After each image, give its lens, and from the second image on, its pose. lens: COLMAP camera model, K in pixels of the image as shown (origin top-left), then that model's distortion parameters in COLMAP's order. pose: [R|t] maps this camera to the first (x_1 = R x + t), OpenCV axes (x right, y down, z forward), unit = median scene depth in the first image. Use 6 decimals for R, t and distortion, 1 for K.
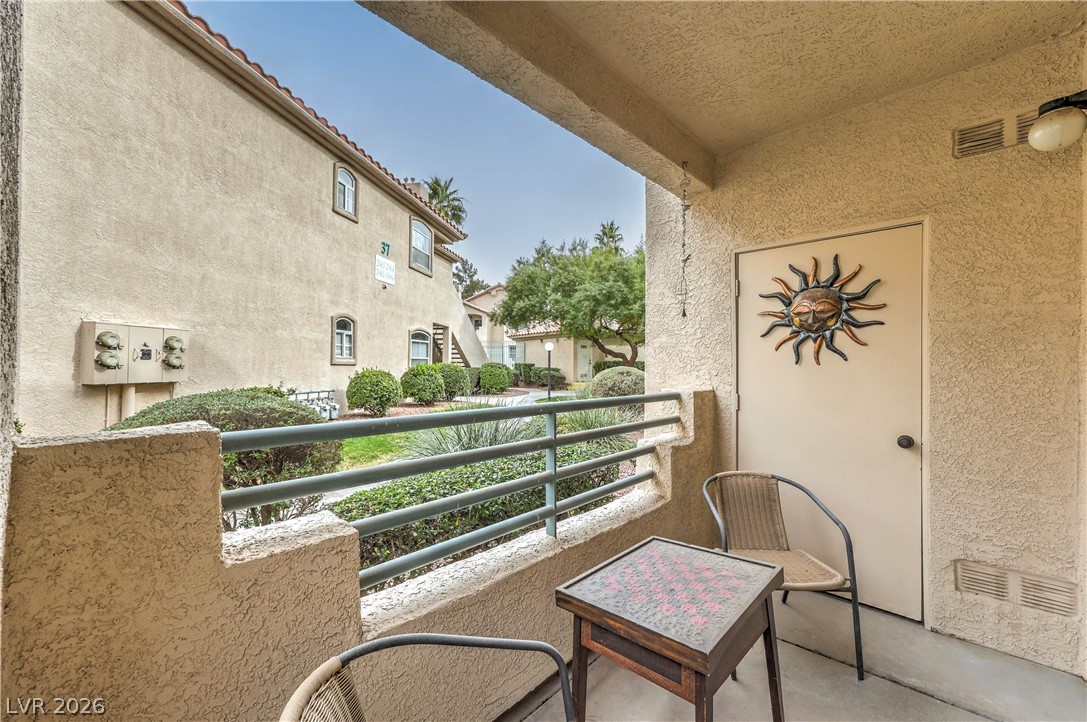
lens RADIAL K [[435.2, 0, 550.5], [0, 435.2, 361.3], [0, 0, 1]] dist [0.003310, 0.000406]
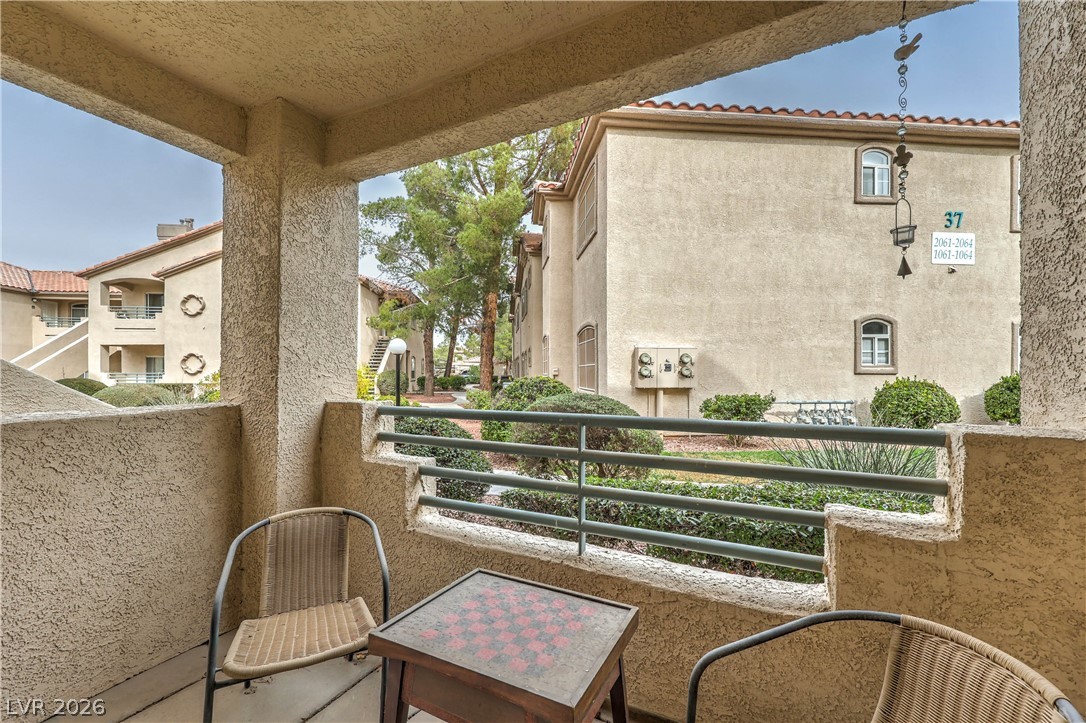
lens RADIAL K [[434.8, 0, 542.7], [0, 434.8, 368.3], [0, 0, 1]] dist [0.003310, 0.000406]
pose [[0.275013, -0.017541, -0.961281, 0.251852], [0.012834, 0.999811, -0.014572, 0.001386], [0.961355, -0.008329, 0.275186, 0.179947]]
